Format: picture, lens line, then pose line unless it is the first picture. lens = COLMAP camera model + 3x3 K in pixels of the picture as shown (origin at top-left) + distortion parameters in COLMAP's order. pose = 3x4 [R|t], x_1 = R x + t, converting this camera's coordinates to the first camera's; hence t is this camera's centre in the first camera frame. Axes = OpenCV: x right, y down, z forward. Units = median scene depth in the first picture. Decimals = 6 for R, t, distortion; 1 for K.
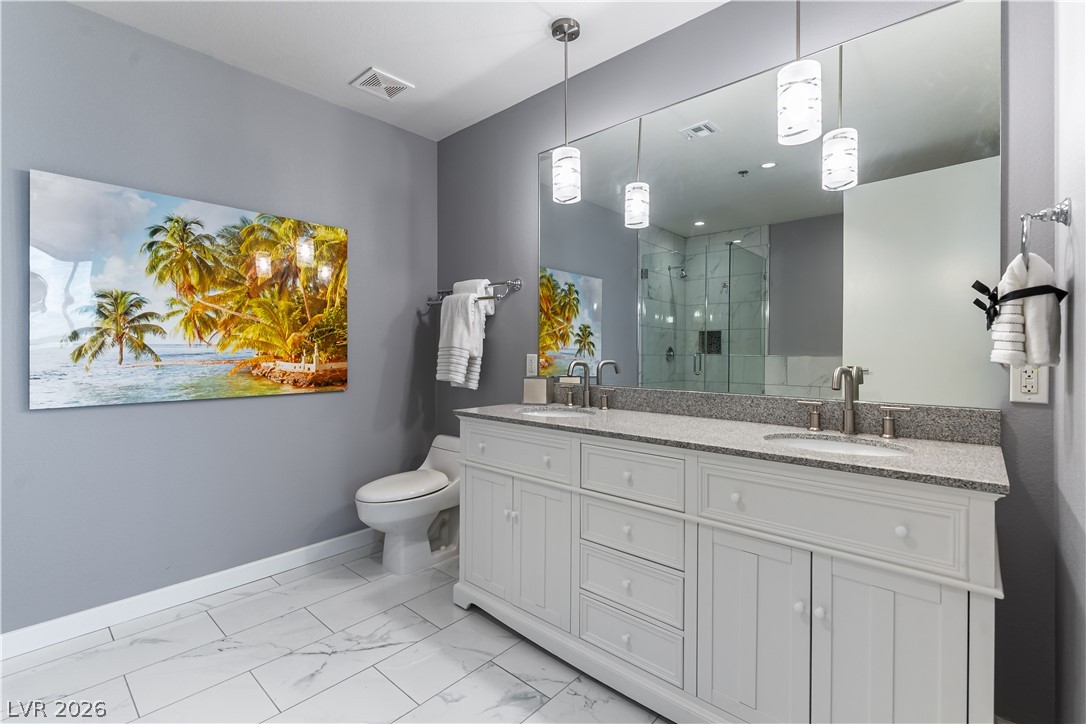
lens RADIAL K [[473.2, 0, 543.8], [0, 473.2, 356.0], [0, 0, 1]] dist [0.003551, -0.000772]
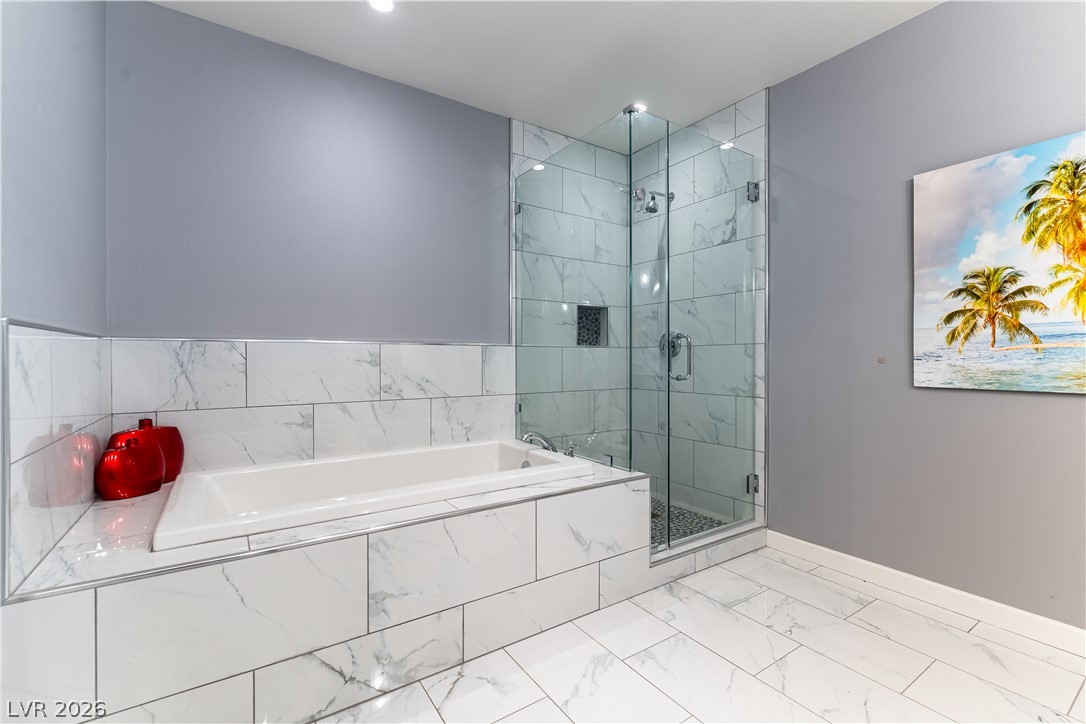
lens RADIAL K [[473.2, 0, 541.1], [0, 473.2, 357.0], [0, 0, 1]] dist [0.003551, -0.000772]
pose [[-0.234457, 0.004920, -0.972114, 0.213172], [-0.005436, 0.999965, 0.006372, 0.035324], [0.972111, 0.006779, -0.234422, 0.348953]]
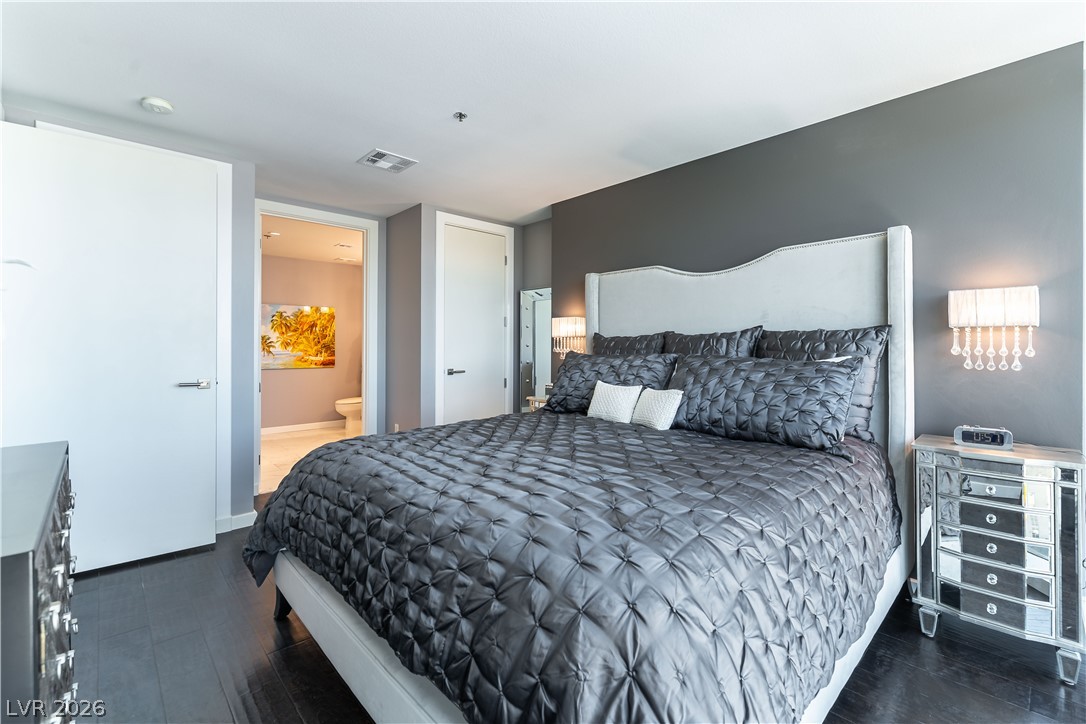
lens RADIAL K [[473.2, 0, 541.9], [0, 473.2, 354.7], [0, 0, 1]] dist [0.003551, -0.000772]
pose [[0.996807, 0.000108, -0.079854, 1.292725], [0.000055, 0.999998, 0.002029, -0.006203], [0.079854, -0.002027, 0.996804, -2.116767]]
